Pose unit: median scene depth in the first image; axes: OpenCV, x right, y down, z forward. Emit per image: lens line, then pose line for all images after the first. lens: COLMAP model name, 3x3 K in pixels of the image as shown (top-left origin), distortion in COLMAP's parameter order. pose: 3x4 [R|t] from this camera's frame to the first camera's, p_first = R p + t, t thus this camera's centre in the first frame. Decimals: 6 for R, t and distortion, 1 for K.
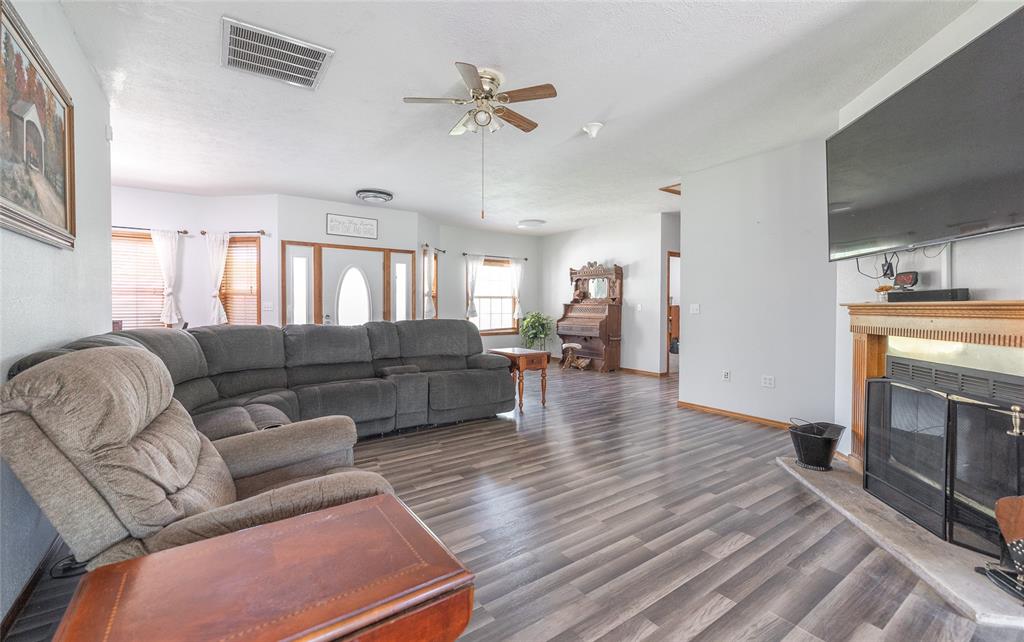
lens RADIAL K [[429.3, 0, 508.0], [0, 429.3, 313.9], [0, 0, 1]] dist [0.001836, 0.001414]
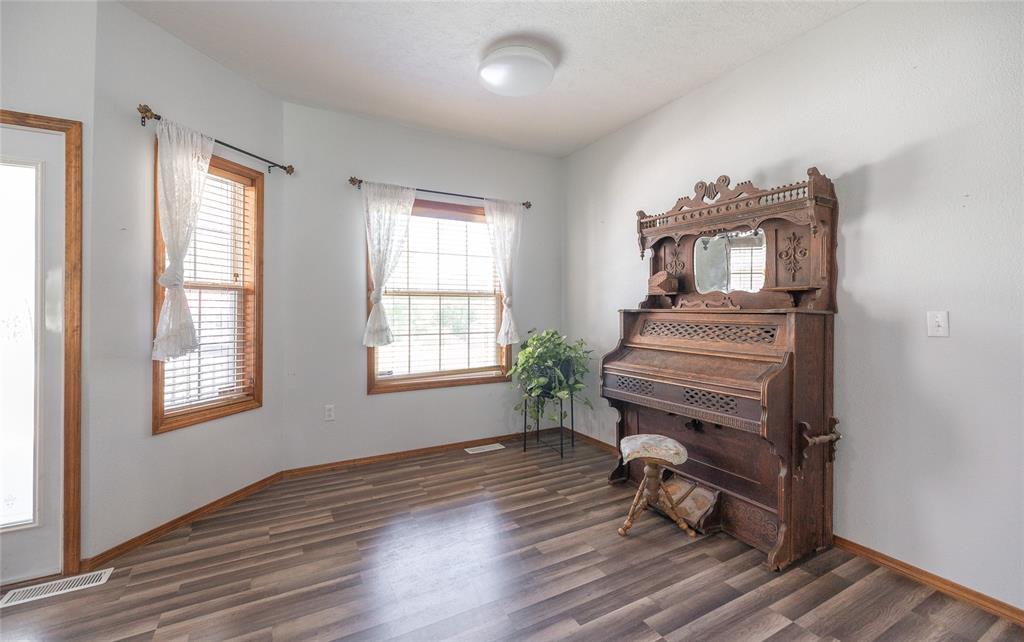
lens RADIAL K [[429.3, 0, 508.6], [0, 429.3, 308.2], [0, 0, 1]] dist [0.001836, 0.001414]
pose [[0.994688, -0.005145, -0.102807, 0.081095], [0.002736, 0.999719, -0.023561, -0.018478], [0.102900, 0.023155, 0.994422, 0.703147]]
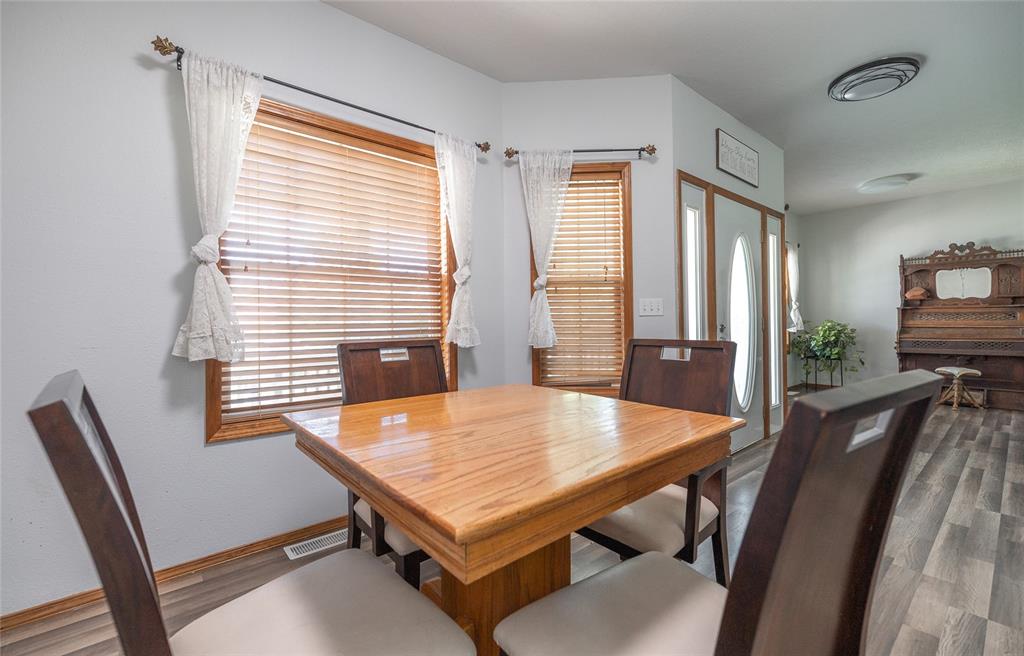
lens RADIAL K [[419.8, 0, 492.6], [0, 419.8, 316.7], [0, 0, 1]] dist [-0.008467, -0.000367]
pose [[0.998054, -0.010859, 0.061409, -0.600029], [0.012919, 0.999364, -0.033246, 0.004519], [-0.061009, 0.033974, 0.997559, 0.432412]]
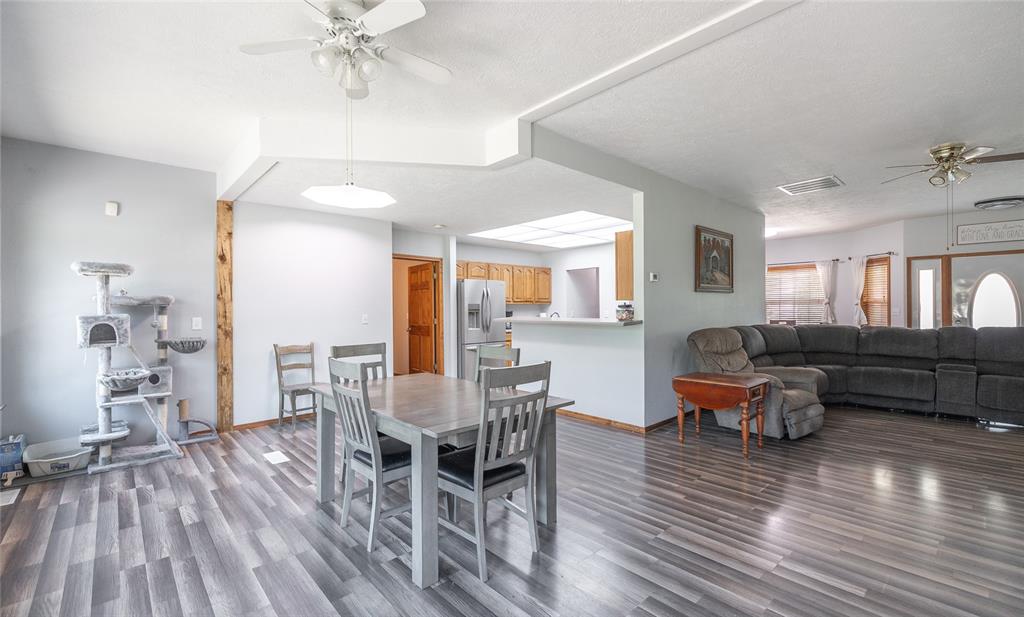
lens RADIAL K [[434.4, 0, 511.1], [0, 434.4, 305.8], [0, 0, 1]] dist [-0.000205, -0.000027]
pose [[0.122153, -0.007185, -0.992485, 0.430023], [-0.012340, 0.999886, -0.008757, -0.008379], [0.992435, 0.013317, 0.122051, -0.197418]]
